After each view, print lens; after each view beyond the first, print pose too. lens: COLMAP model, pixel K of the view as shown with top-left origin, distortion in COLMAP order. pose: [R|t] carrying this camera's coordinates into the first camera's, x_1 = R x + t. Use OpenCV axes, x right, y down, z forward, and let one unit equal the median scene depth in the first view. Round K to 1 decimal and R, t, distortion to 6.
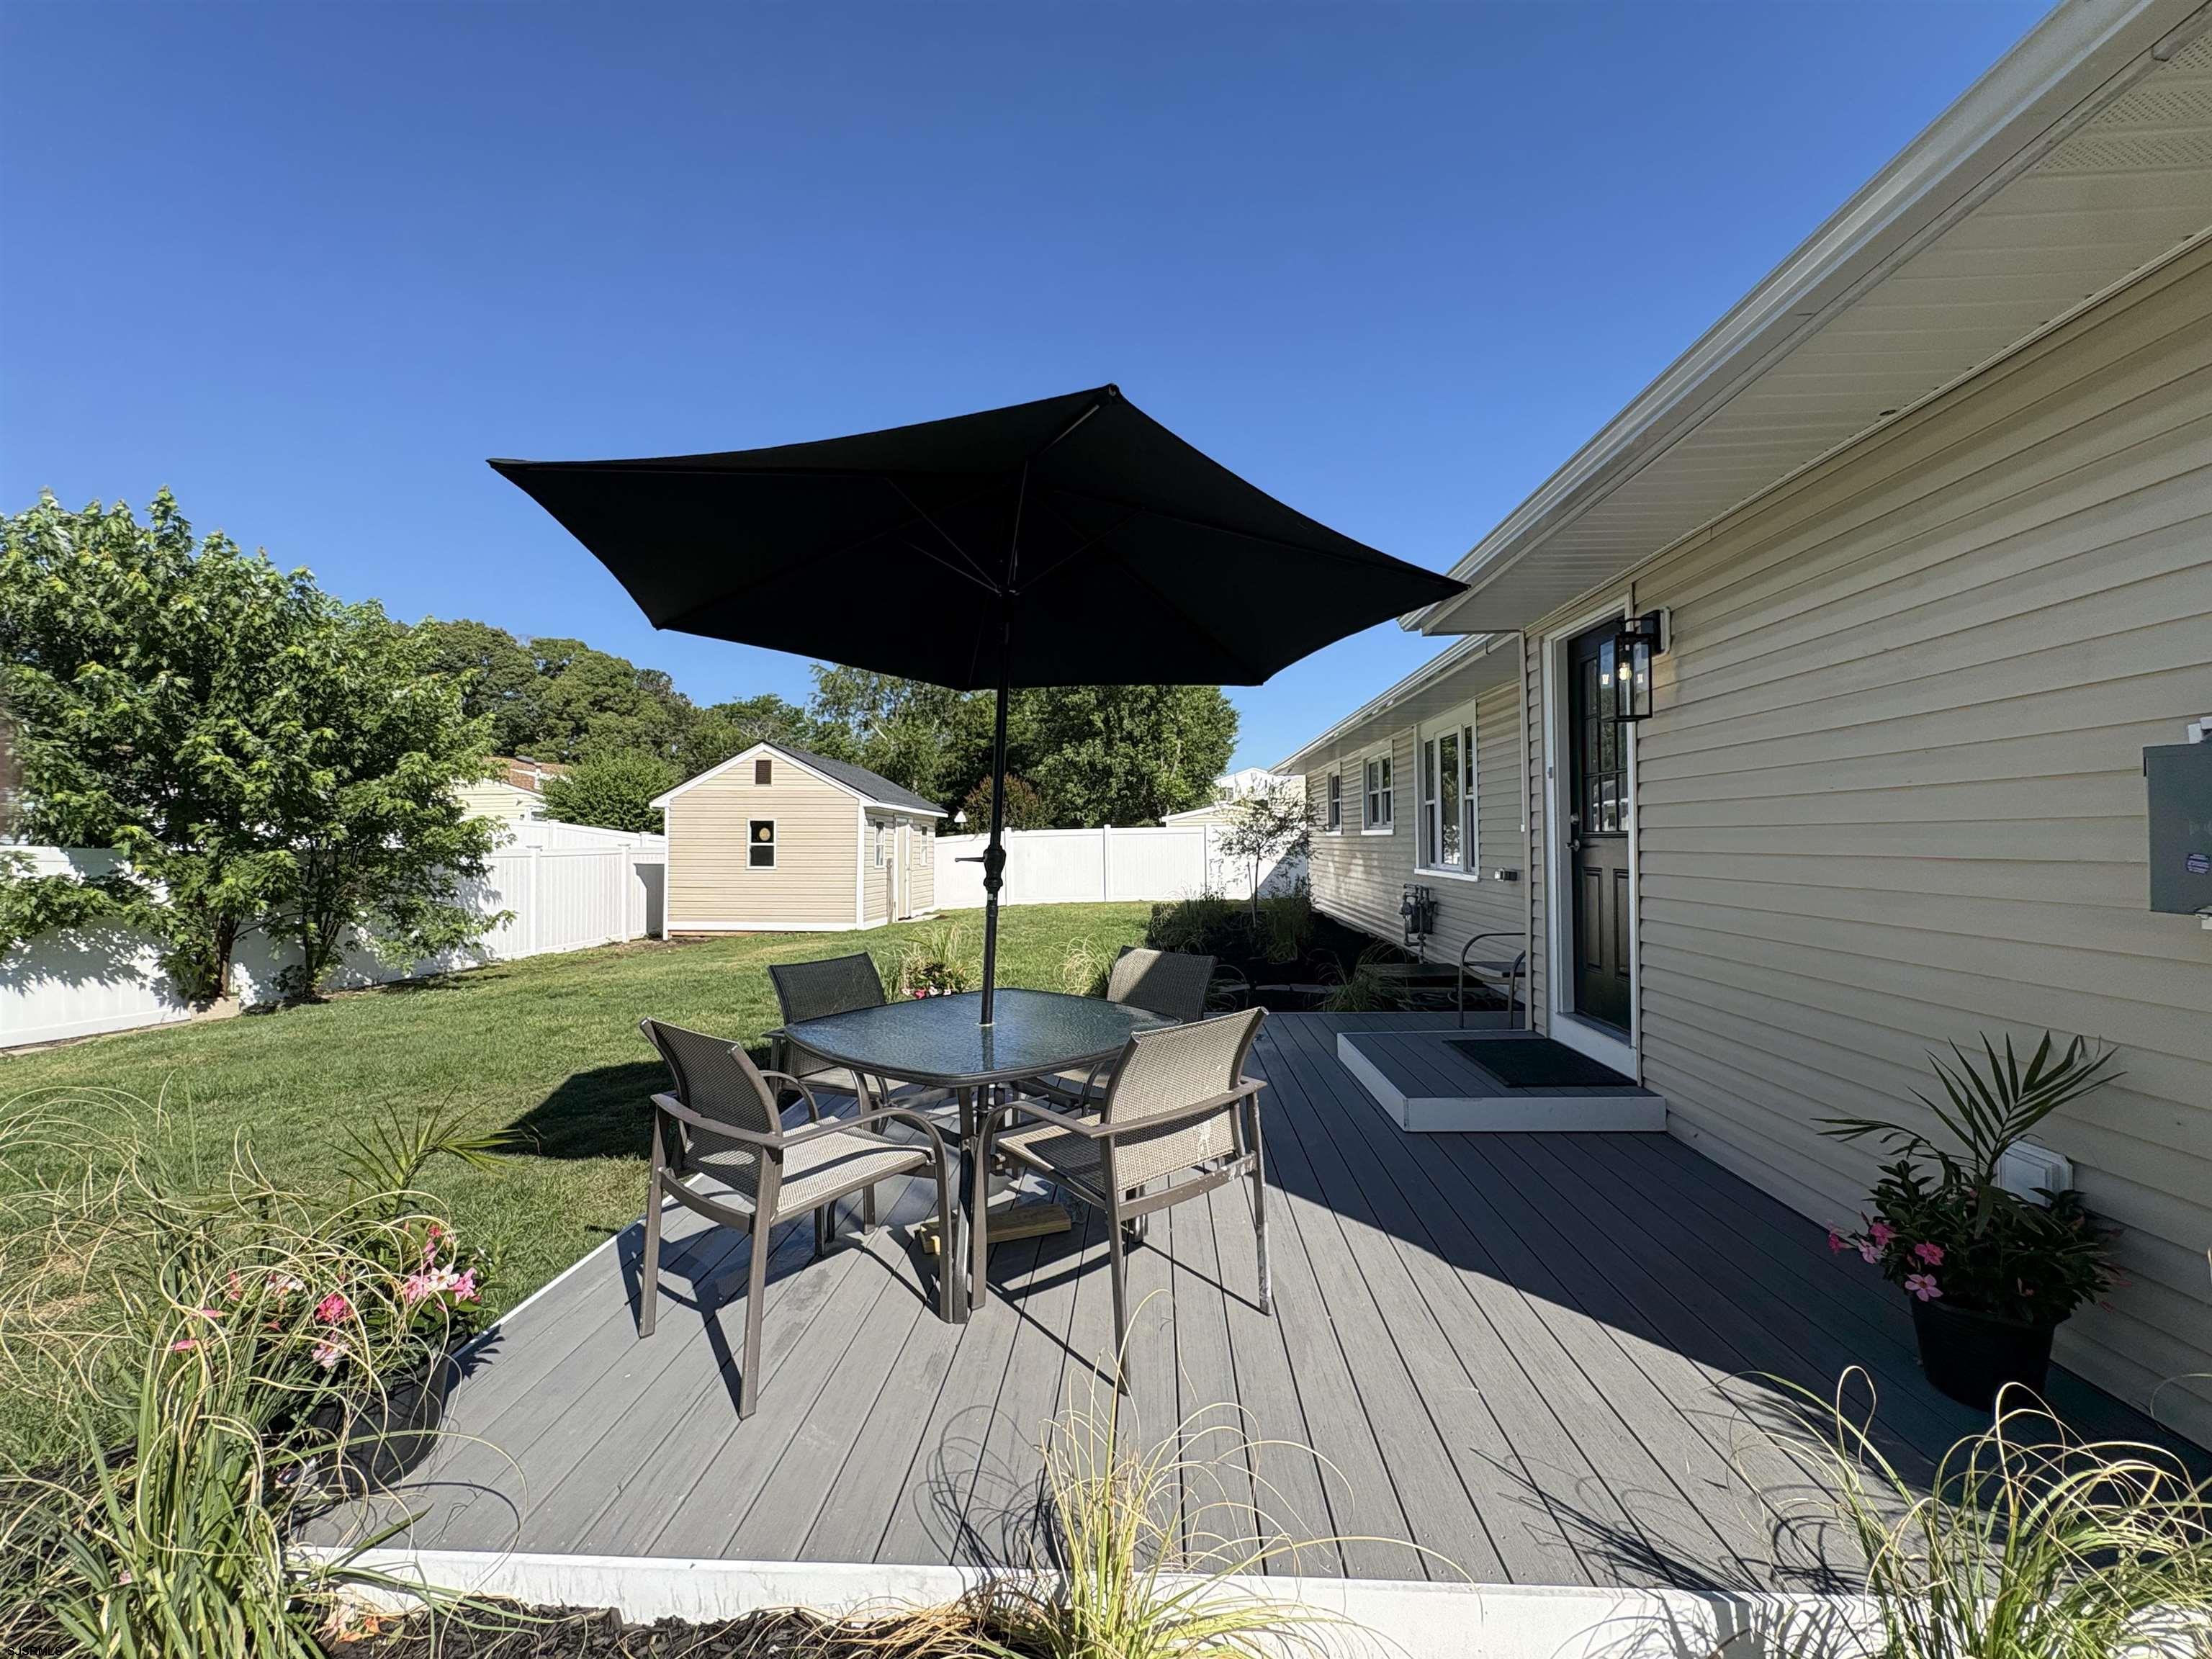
lens RADIAL K [[873.5, 0, 1106.0], [0, 873.5, 829.5], [0, 0, 1]] dist [-0.000769, 0.000092]
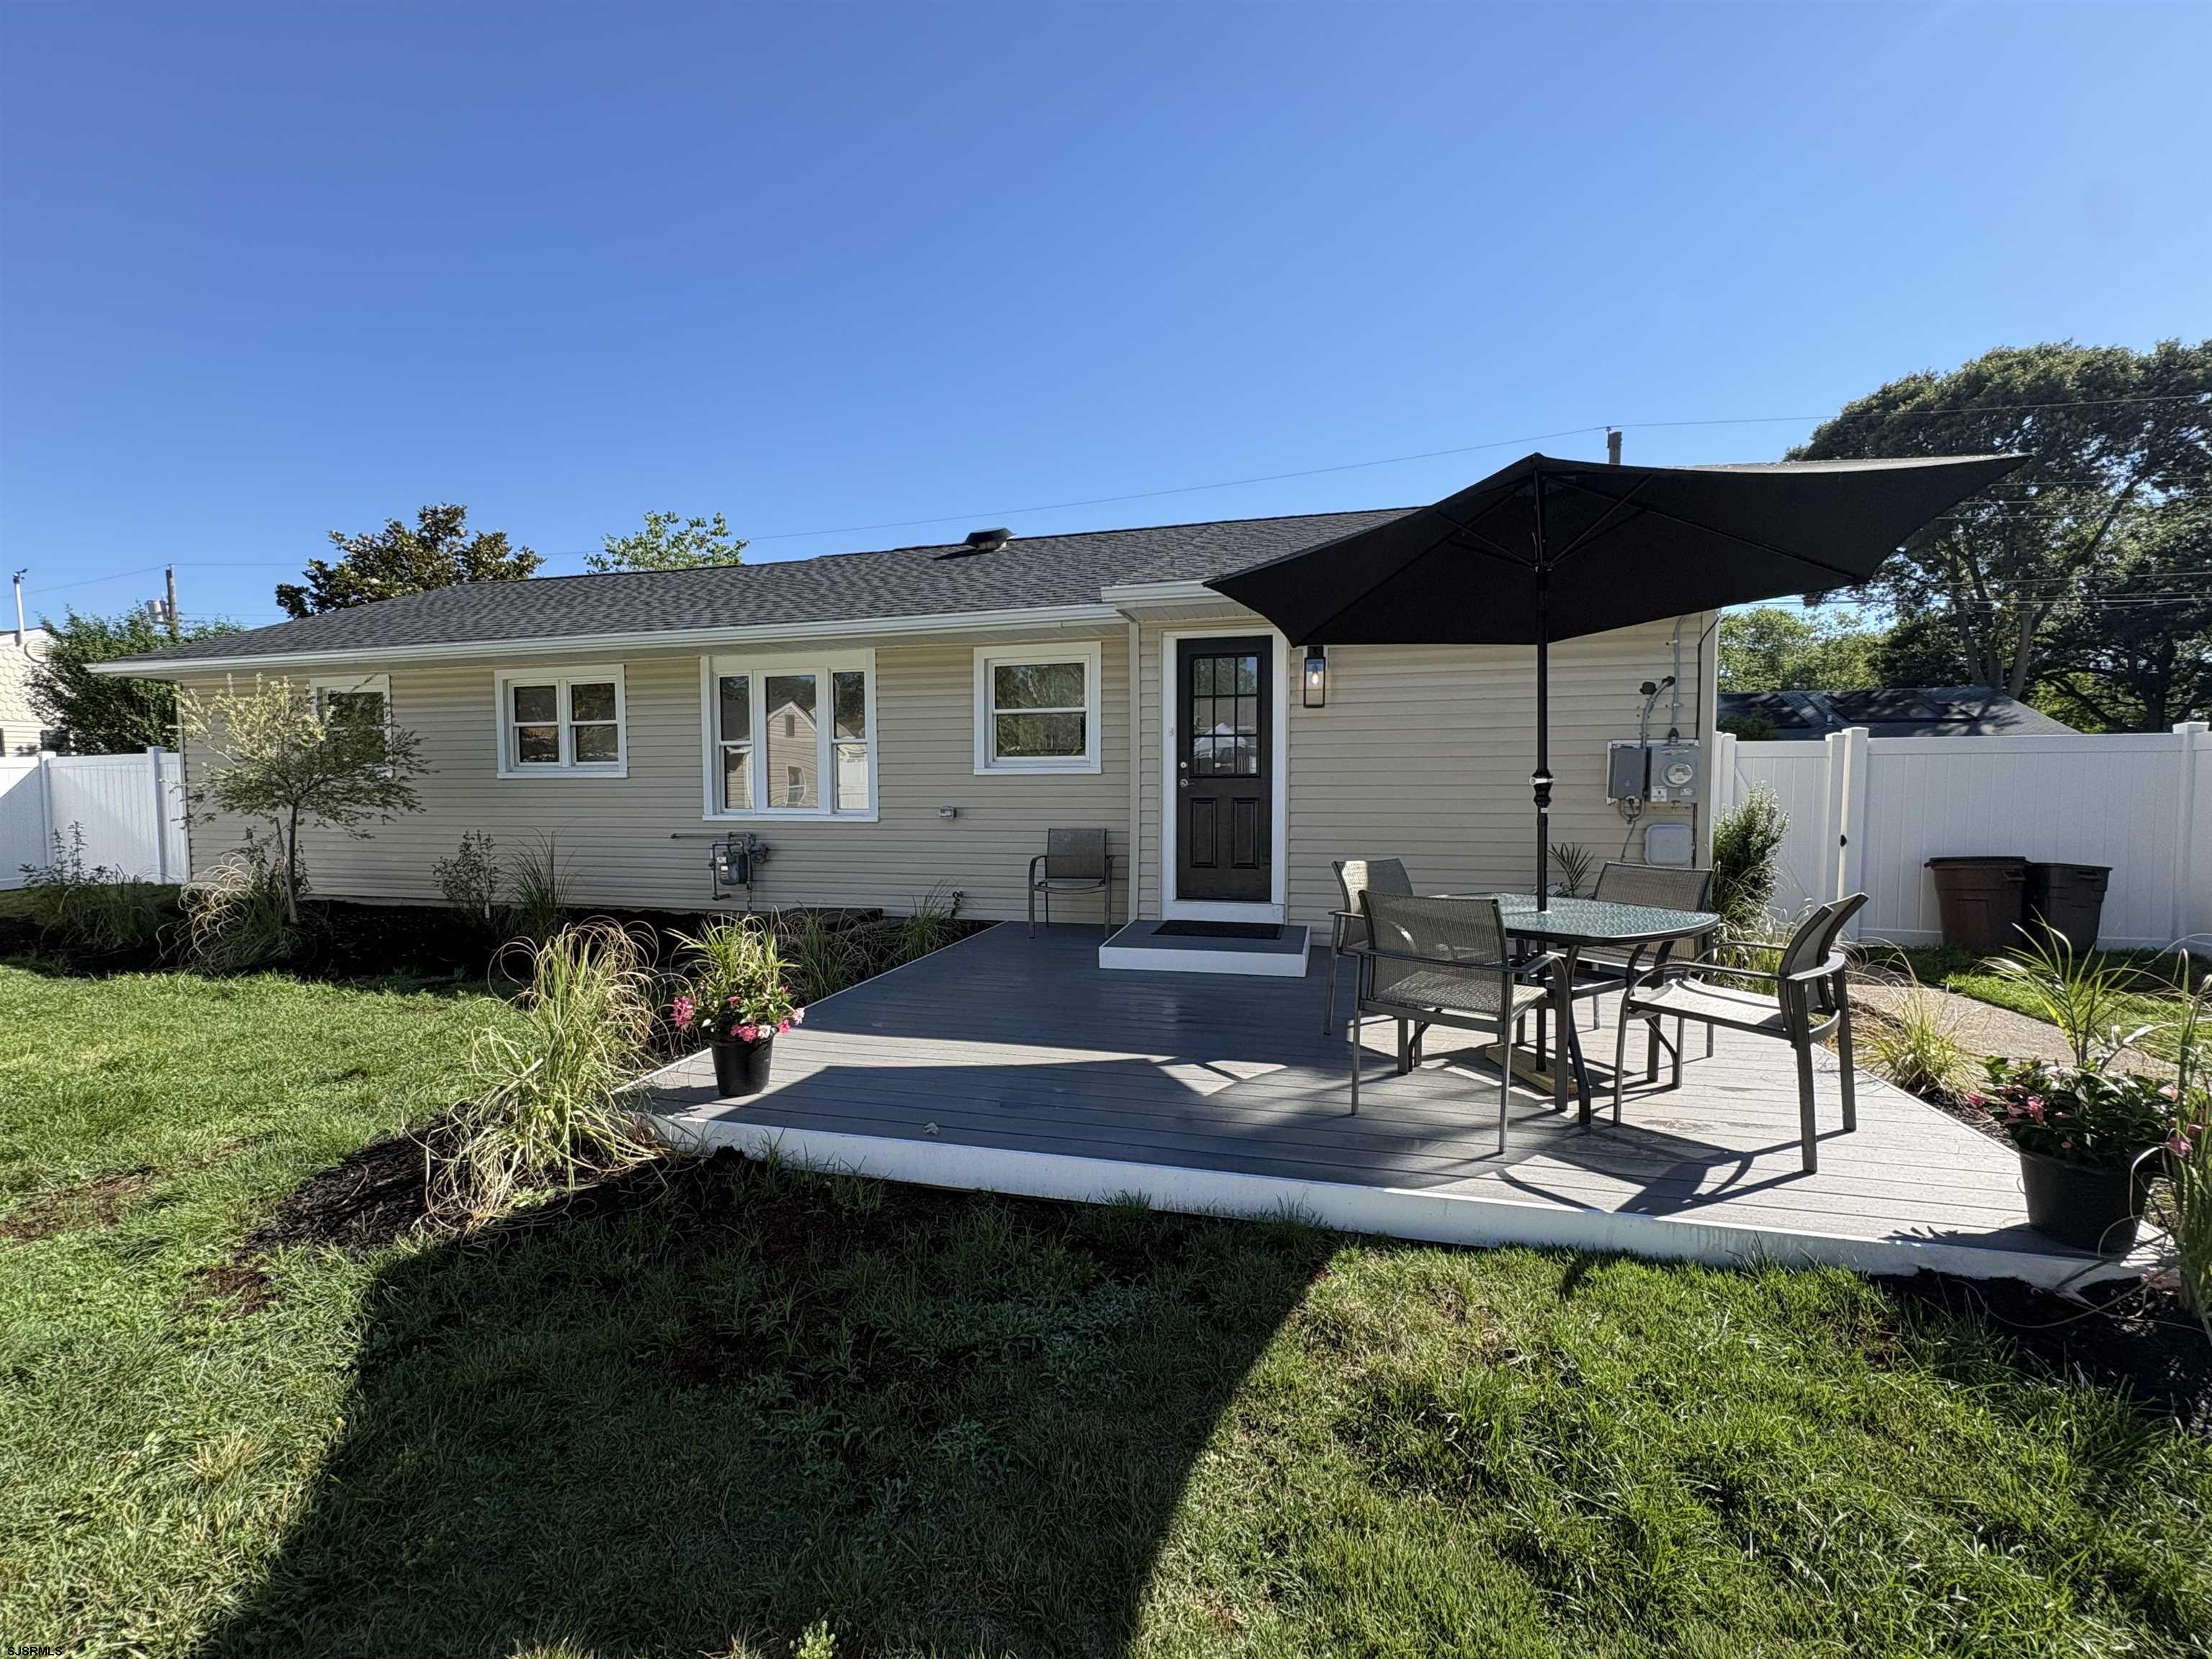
lens RADIAL K [[873.5, 0, 1106.0], [0, 873.5, 829.5], [0, 0, 1]] dist [-0.000769, 0.000092]
pose [[0.195078, -0.038228, 0.980042, -1.729810], [-0.013047, 0.999051, 0.041566, 0.069563], [-0.980701, -0.020895, 0.194394, 1.595987]]
